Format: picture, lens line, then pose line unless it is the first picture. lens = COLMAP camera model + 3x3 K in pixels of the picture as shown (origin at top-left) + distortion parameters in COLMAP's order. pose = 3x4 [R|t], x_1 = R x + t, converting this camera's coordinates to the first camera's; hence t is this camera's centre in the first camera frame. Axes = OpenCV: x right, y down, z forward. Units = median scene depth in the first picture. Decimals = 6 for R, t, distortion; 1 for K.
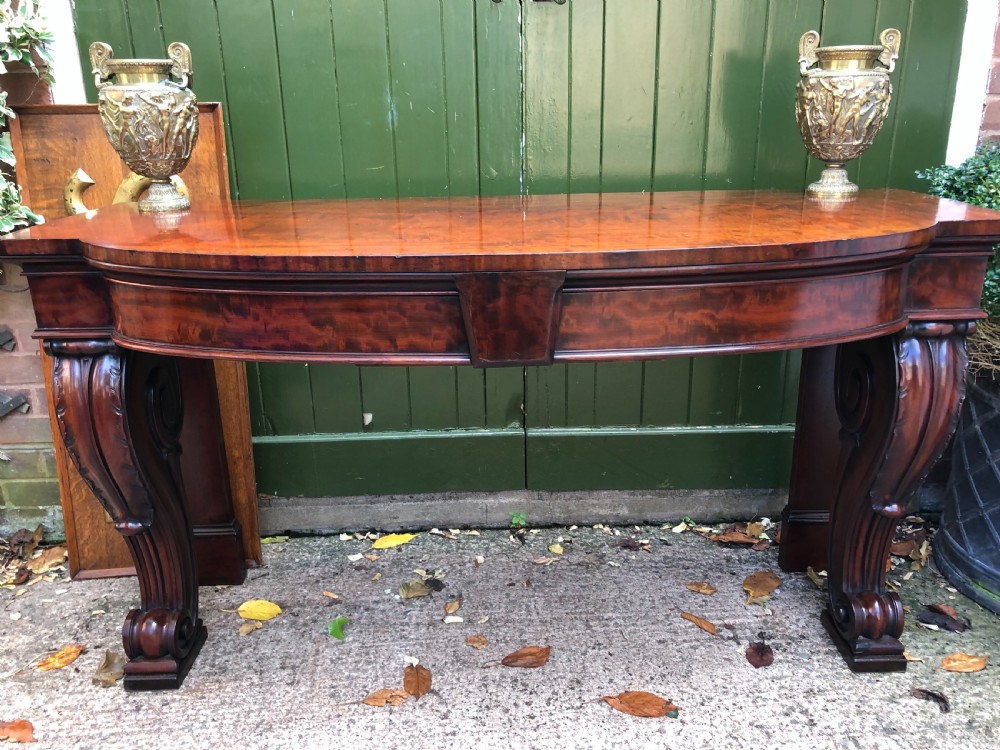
lens RADIAL K [[826.4, 0, 500.8], [0, 826.4, 363.0], [0, 0, 1]] dist [0.023844, -0.019183]
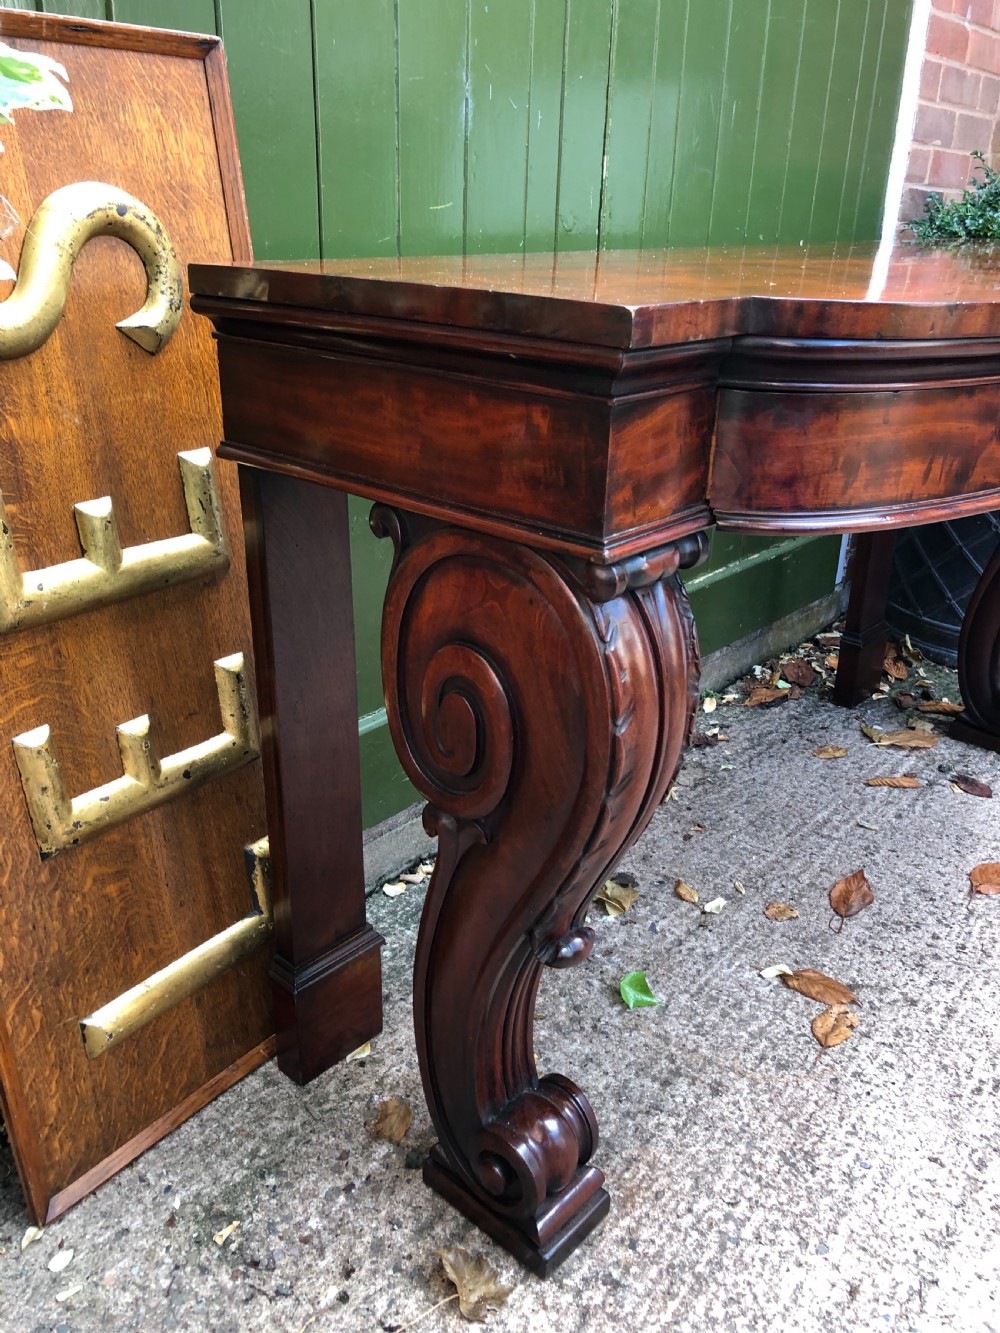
lens RADIAL K [[1101.6, 0, 489.4], [0, 1101.6, 649.7], [0, 0, 1]] dist [0.023844, -0.019183]
pose [[0.679736, -0.249732, 0.689633, -0.715456], [0.197583, 0.967838, 0.155728, -0.060573], [-0.706343, 0.030406, 0.707217, 0.477903]]
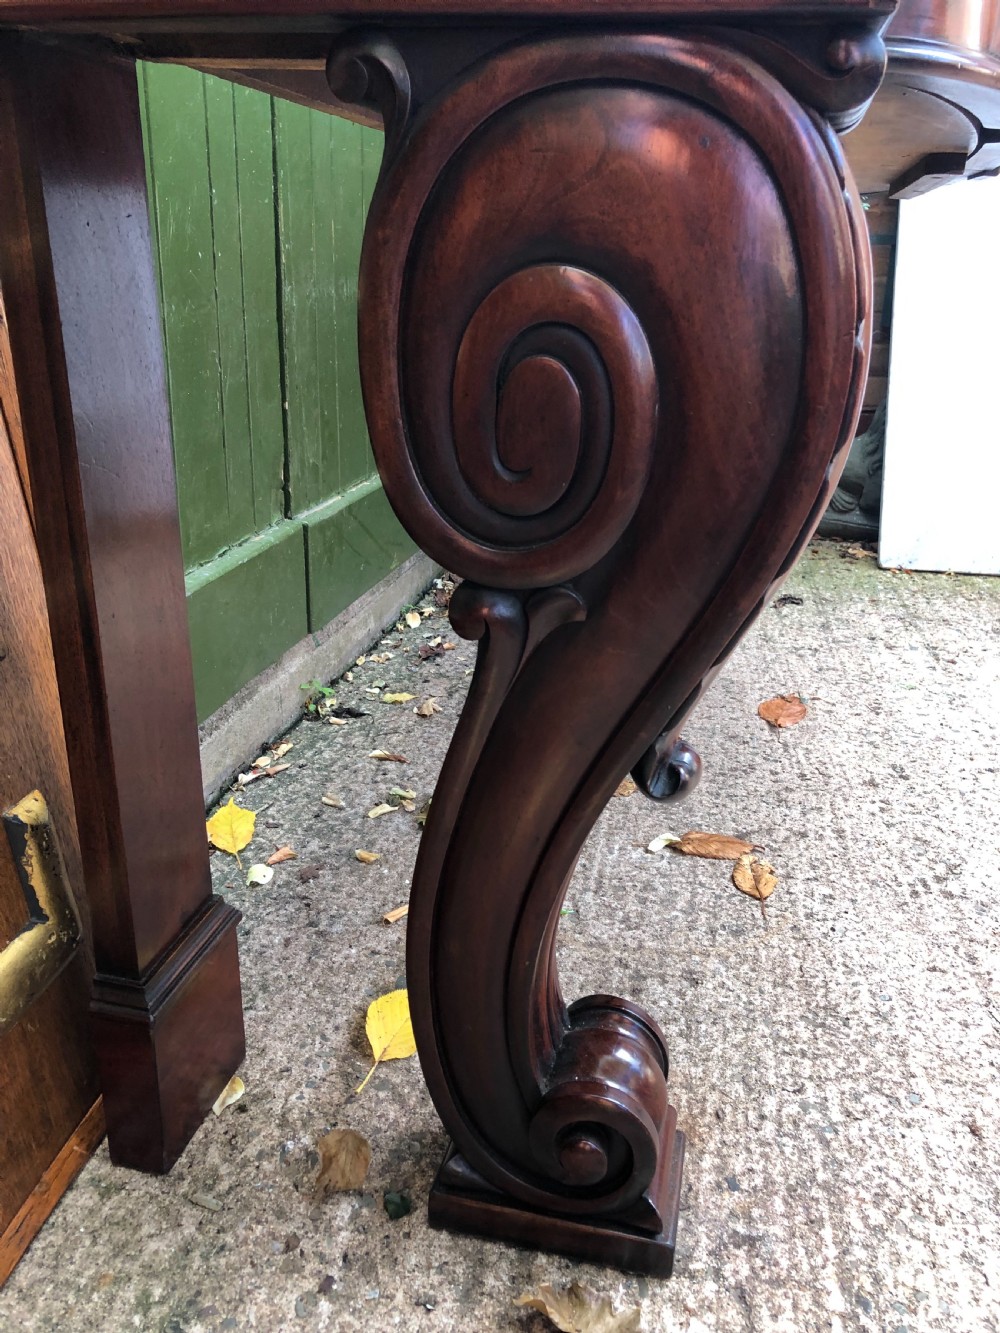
lens RADIAL K [[1101.6, 0, 525.2], [0, 1101.6, 645.0], [0, 0, 1]] dist [0.023844, -0.019183]
pose [[0.224199, -0.305999, 0.925256, -0.691512], [0.268041, 0.932170, 0.243336, 0.026913], [-0.936957, 0.193451, 0.291012, 0.755805]]
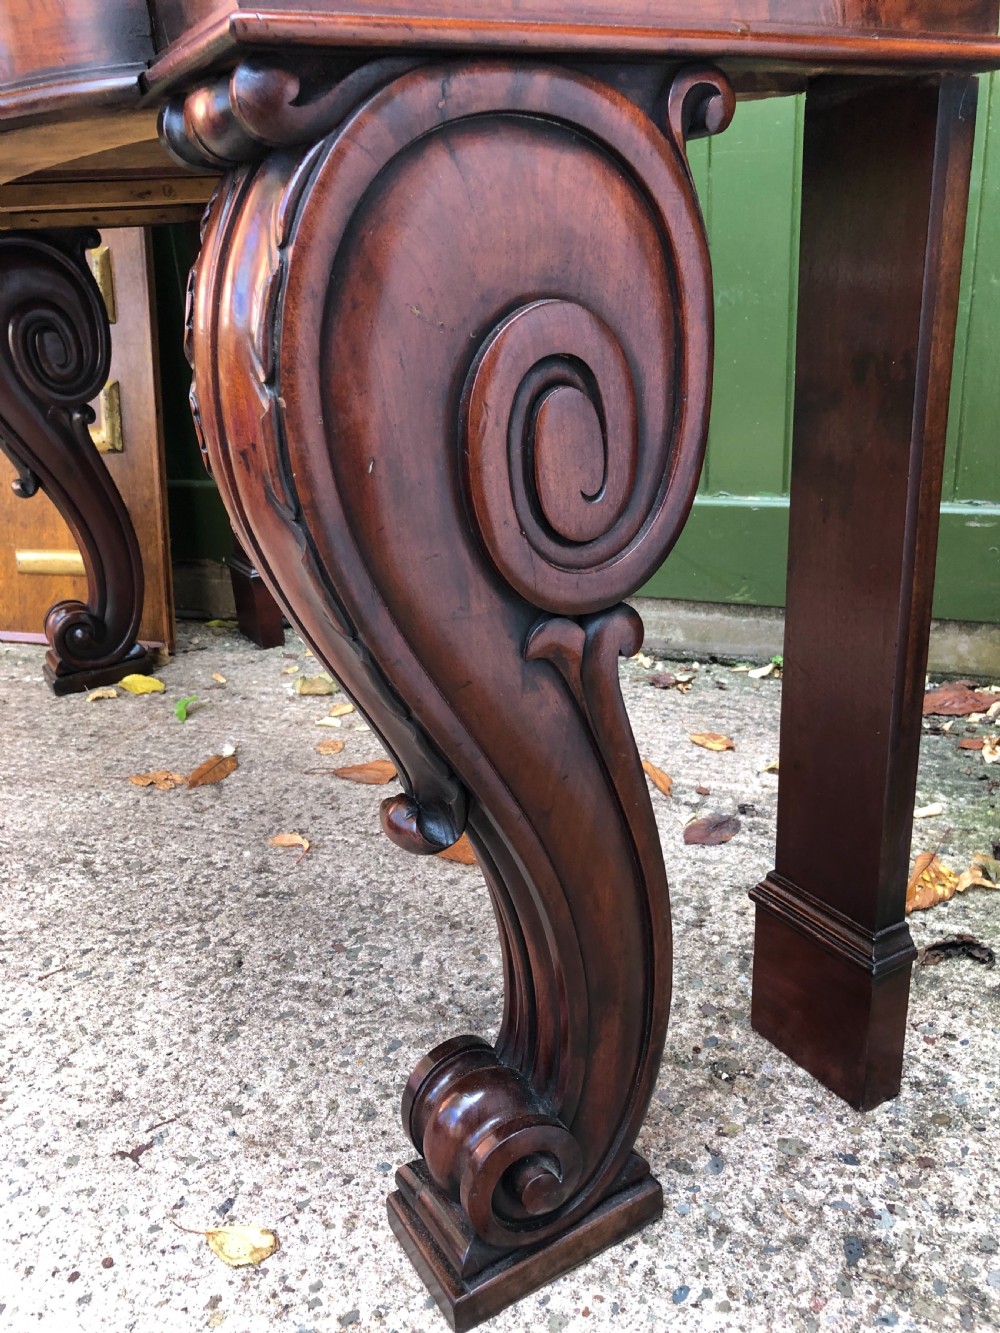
lens RADIAL K [[1101.6, 0, 496.4], [0, 1101.6, 677.5], [0, 0, 1]] dist [0.023844, -0.019183]
pose [[0.899328, 0.118656, -0.420868, 0.438591], [-0.088390, 0.991940, 0.090784, 0.170209], [0.428248, -0.044444, 0.902568, 0.220445]]
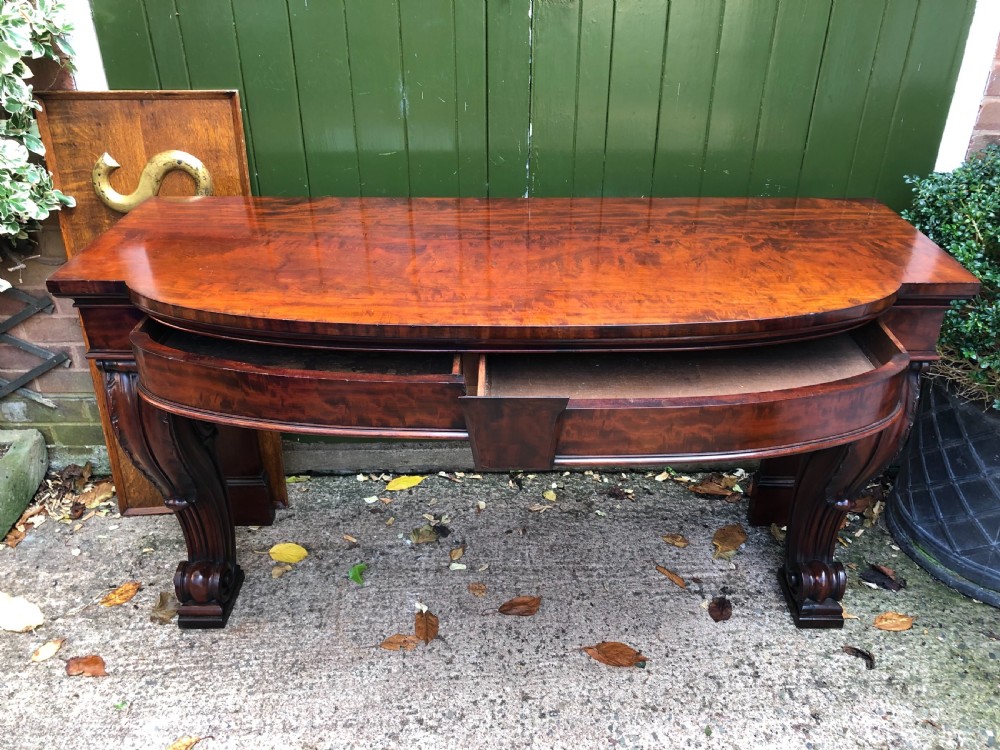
lens RADIAL K [[826.4, 0, 502.9], [0, 826.4, 358.5], [0, 0, 1]] dist [0.023844, -0.019183]
pose [[0.999734, 0.023016, -0.001675, 0.000780], [-0.022286, 0.981787, 0.188671, -0.185535], [0.005987, -0.188583, 0.982039, -0.070912]]
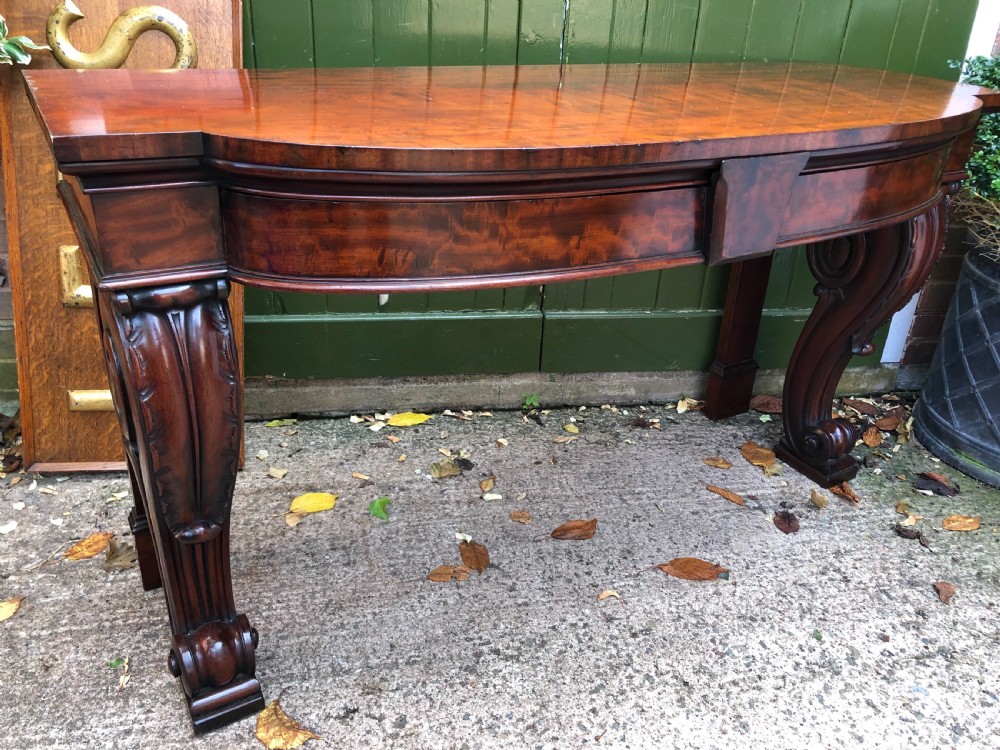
lens RADIAL K [[826.4, 0, 502.1], [0, 826.4, 363.7], [0, 0, 1]] dist [0.023844, -0.019183]
pose [[0.987716, 0.000260, 0.156262, -0.195889], [-0.021799, 0.990450, 0.136138, 0.010227], [-0.154735, -0.137872, 0.978289, 0.033181]]
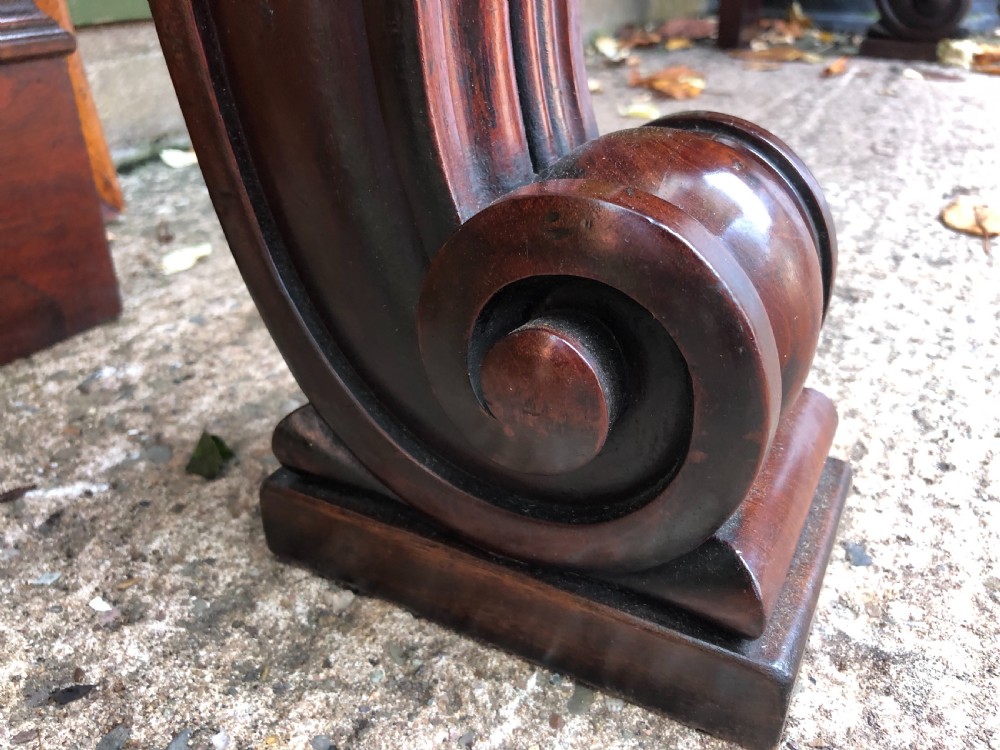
lens RADIAL K [[826.4, 0, 504.4], [0, 826.4, 405.5], [0, 0, 1]] dist [0.023844, -0.019183]
pose [[0.514987, -0.405785, 0.755068, -0.475112], [0.249292, 0.913681, 0.321000, 0.259244], [-0.820148, 0.022921, 0.571692, 0.811702]]
